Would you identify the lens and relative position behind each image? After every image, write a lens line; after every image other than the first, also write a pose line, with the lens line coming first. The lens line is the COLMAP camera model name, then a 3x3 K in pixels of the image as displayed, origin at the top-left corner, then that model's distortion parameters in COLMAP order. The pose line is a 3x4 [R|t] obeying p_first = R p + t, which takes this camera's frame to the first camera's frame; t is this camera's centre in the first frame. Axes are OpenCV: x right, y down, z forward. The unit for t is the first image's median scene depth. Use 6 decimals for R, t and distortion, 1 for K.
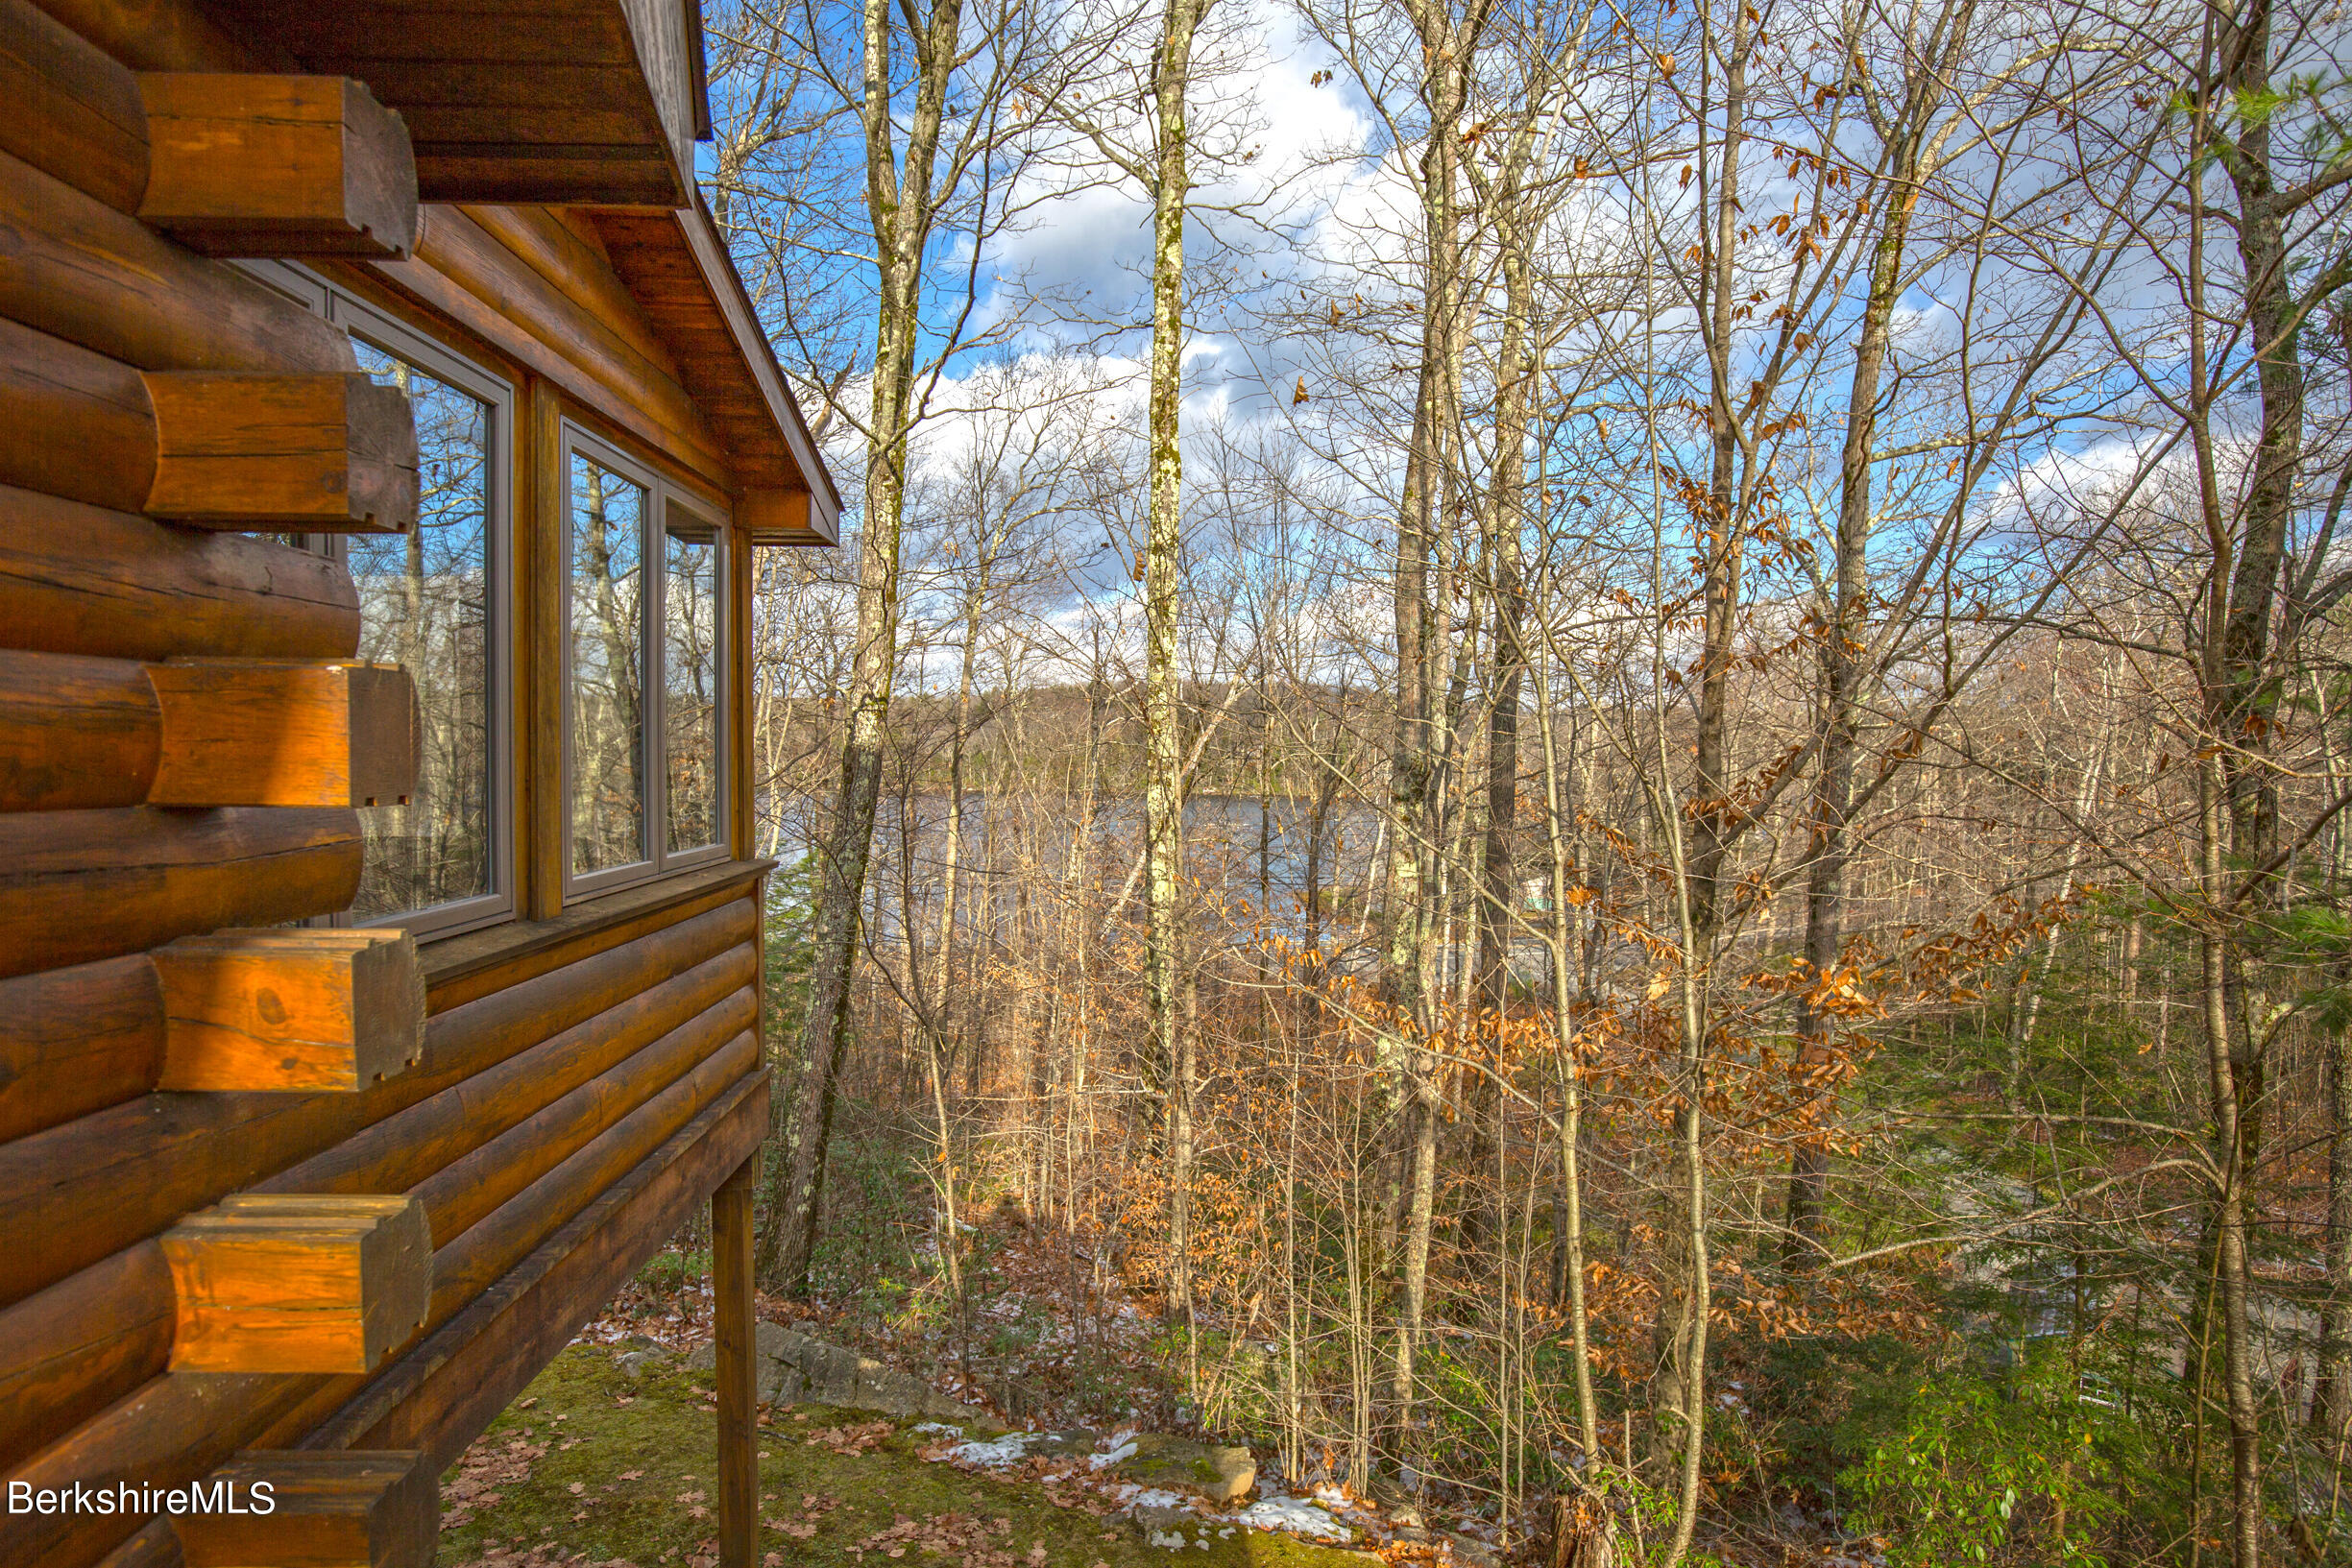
lens RADIAL K [[1218.3, 0, 1175.9], [0, 1218.3, 775.6], [0, 0, 1]] dist [-0.000989, -0.000068]
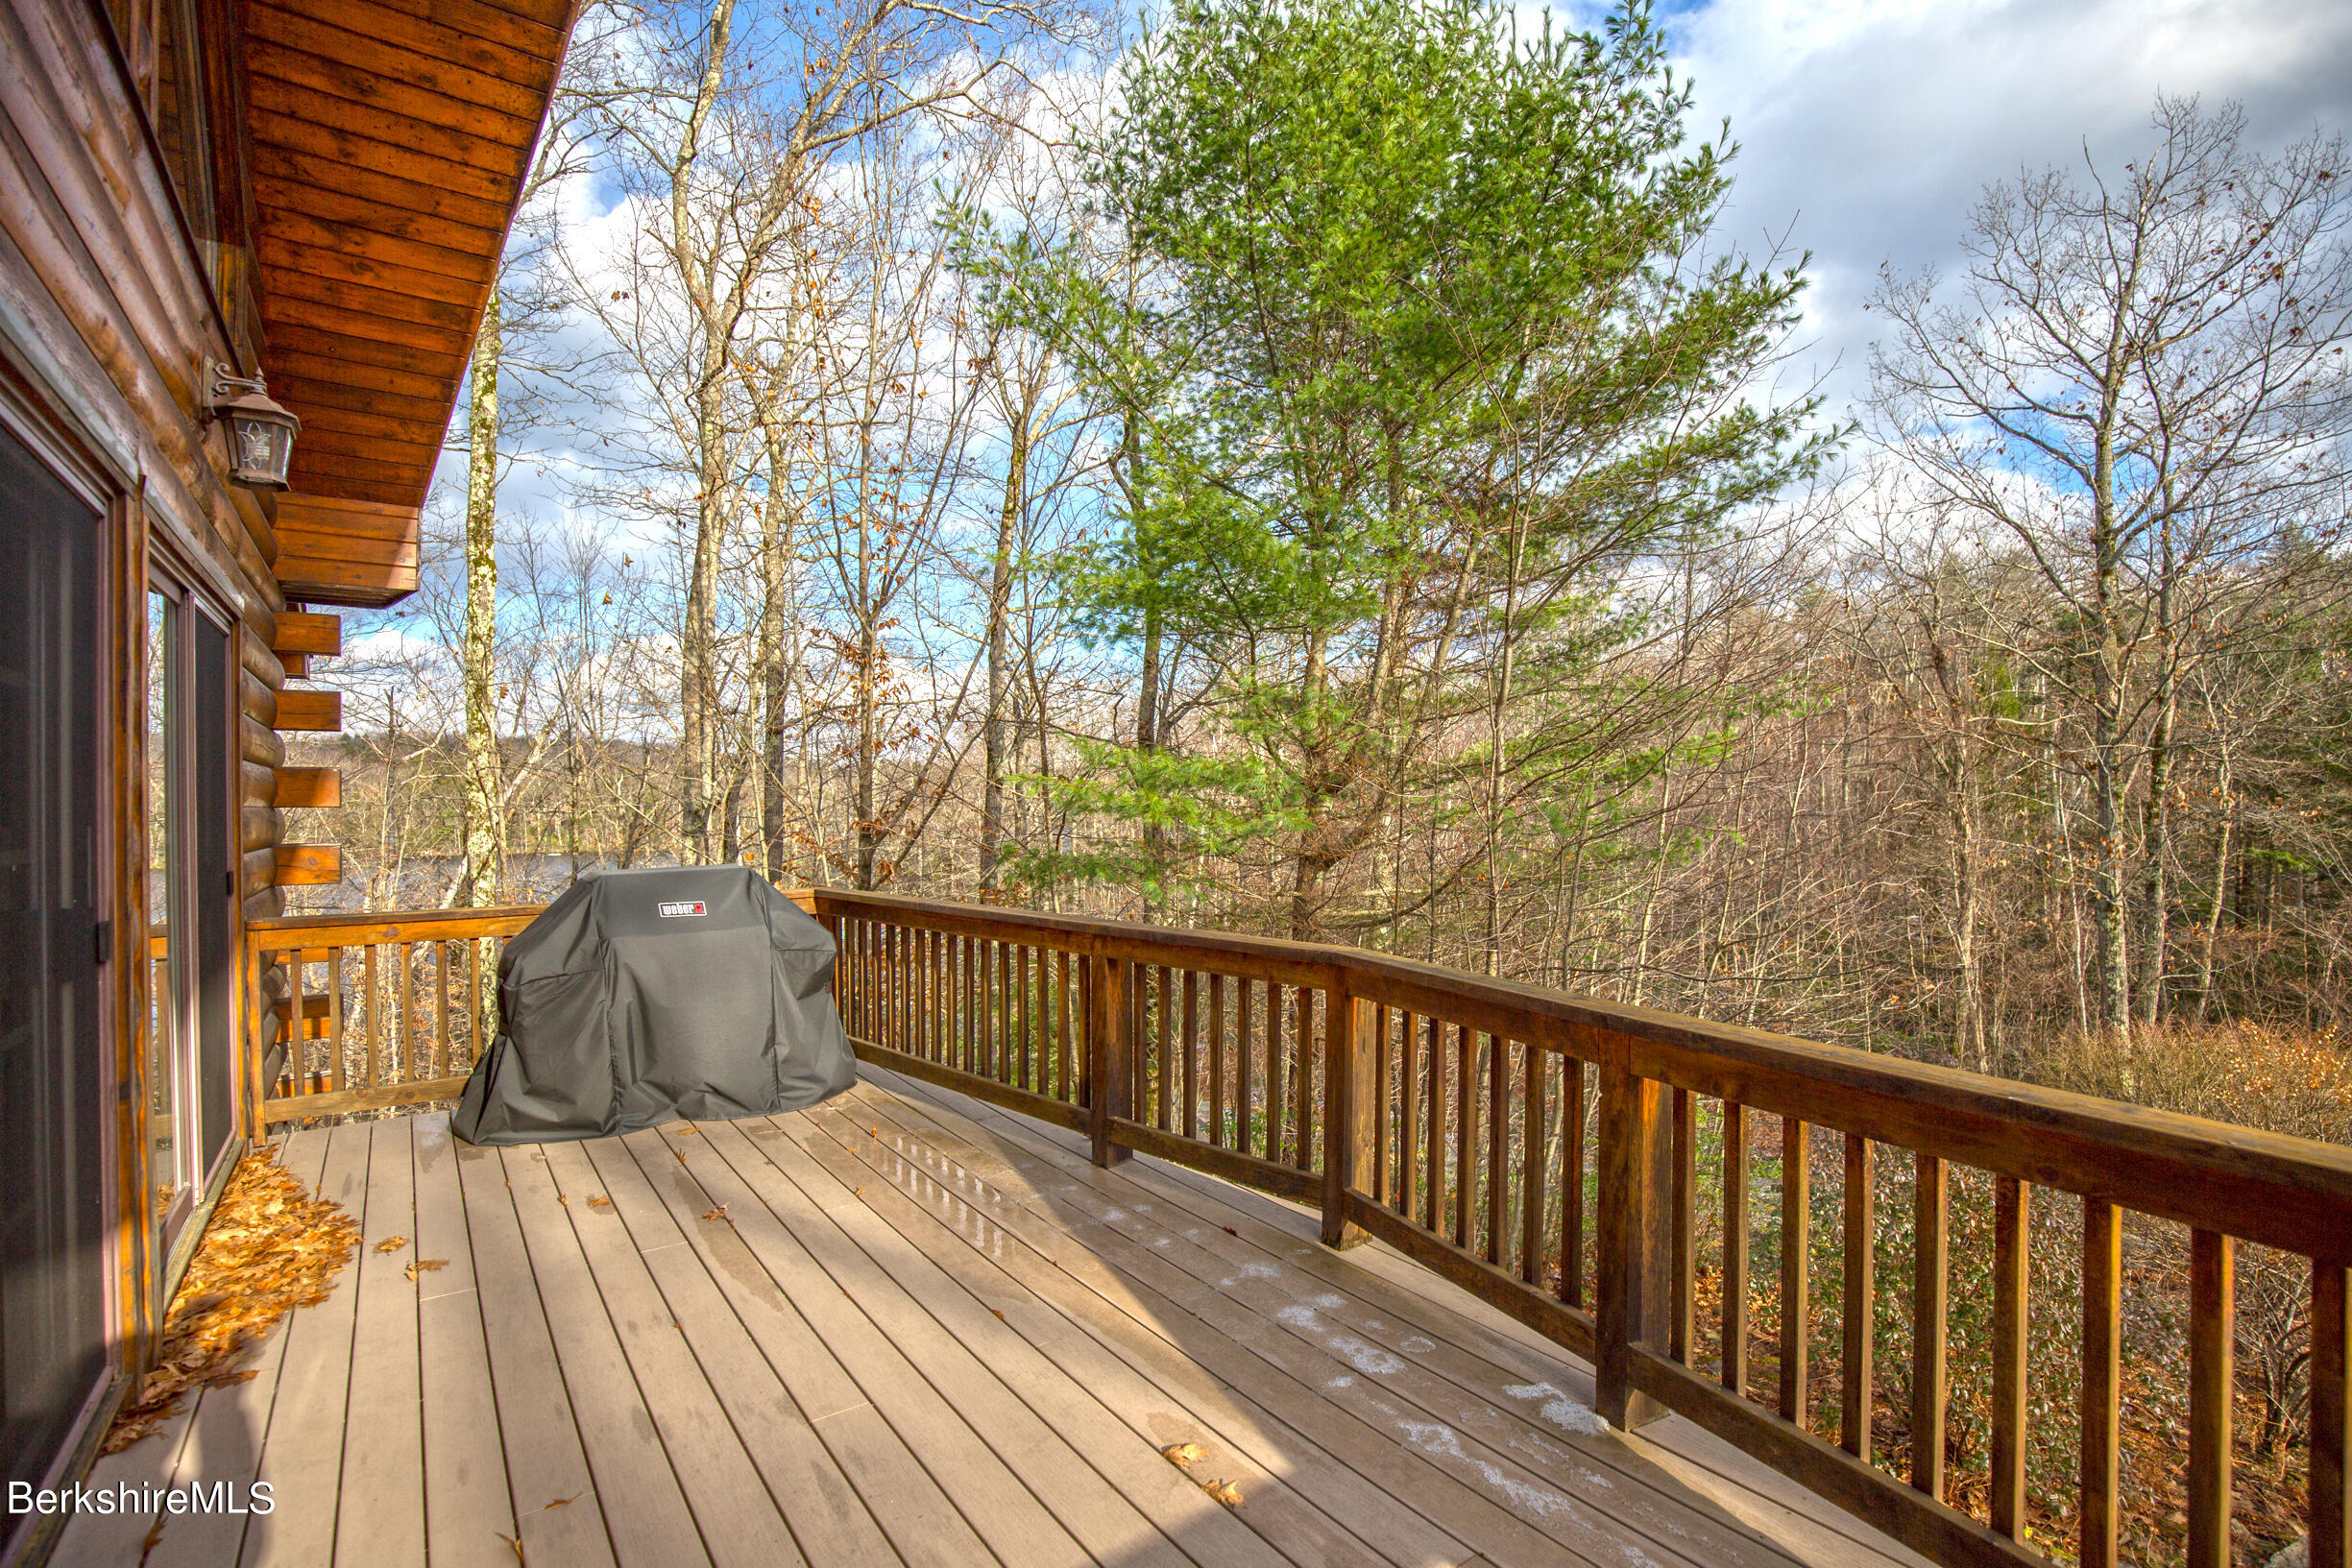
lens RADIAL K [[1079.7, 0, 1193.7], [0, 1079.7, 792.4], [0, 0, 1]] dist [-0.033826, 0.005166]
pose [[0.820740, -0.013945, 0.571132, -0.035147], [0.030560, 0.999342, -0.019515, 0.010554], [-0.570485, 0.033470, 0.820626, -0.276710]]
